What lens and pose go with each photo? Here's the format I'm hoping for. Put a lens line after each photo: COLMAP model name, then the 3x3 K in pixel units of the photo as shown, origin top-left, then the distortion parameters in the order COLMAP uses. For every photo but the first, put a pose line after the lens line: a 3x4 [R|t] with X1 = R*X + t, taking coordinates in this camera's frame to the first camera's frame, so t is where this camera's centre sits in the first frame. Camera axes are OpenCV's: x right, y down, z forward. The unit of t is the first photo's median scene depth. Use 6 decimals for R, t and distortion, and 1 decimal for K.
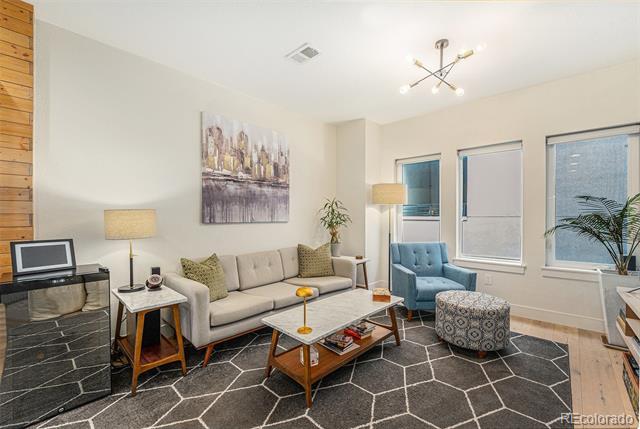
lens RADIAL K [[269.9, 0, 320.8], [0, 269.9, 219.9], [0, 0, 1]] dist [-0.016447, 0.000018]
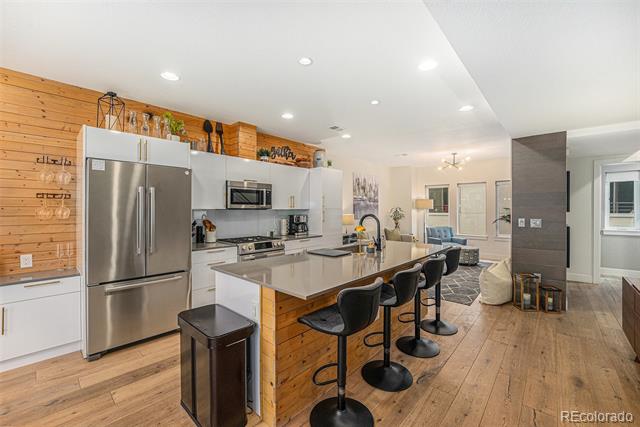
lens RADIAL K [[264.9, 0, 316.4], [0, 264.9, 210.2], [0, 0, 1]] dist [-0.011937, -0.000283]
pose [[0.999958, -0.004133, 0.008225, -0.660739], [0.004237, 0.999910, -0.012699, -0.028967], [-0.008172, 0.012733, 0.999886, -1.140990]]
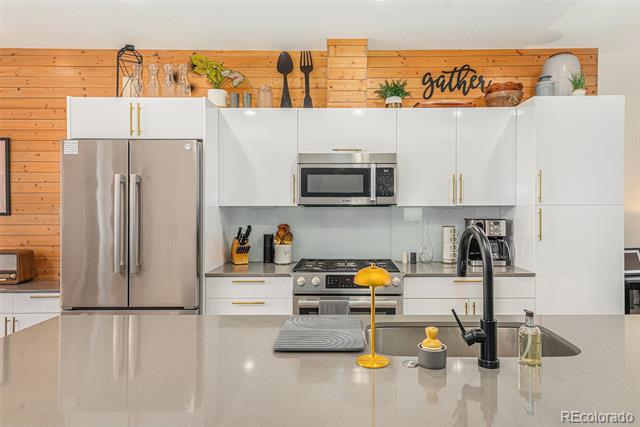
lens RADIAL K [[422.5, 0, 320.5], [0, 422.5, 207.3], [0, 0, 1]] dist [0.021170, -0.000110]
pose [[0.684499, 0.000323, -0.729013, -0.305153], [-0.007034, 0.999956, -0.006161, -0.039867], [0.728979, 0.009345, 0.684472, -0.681209]]
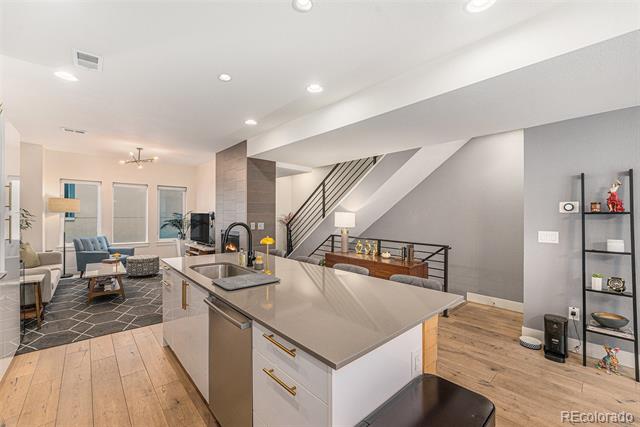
lens RADIAL K [[264.9, 0, 326.0], [0, 264.9, 211.5], [0, 0, 1]] dist [-0.011937, -0.000283]
pose [[0.088082, 0.010129, 0.996062, -1.123980], [0.003145, 0.999940, -0.010447, -0.048004], [-0.996108, 0.004053, 0.088045, -0.562522]]
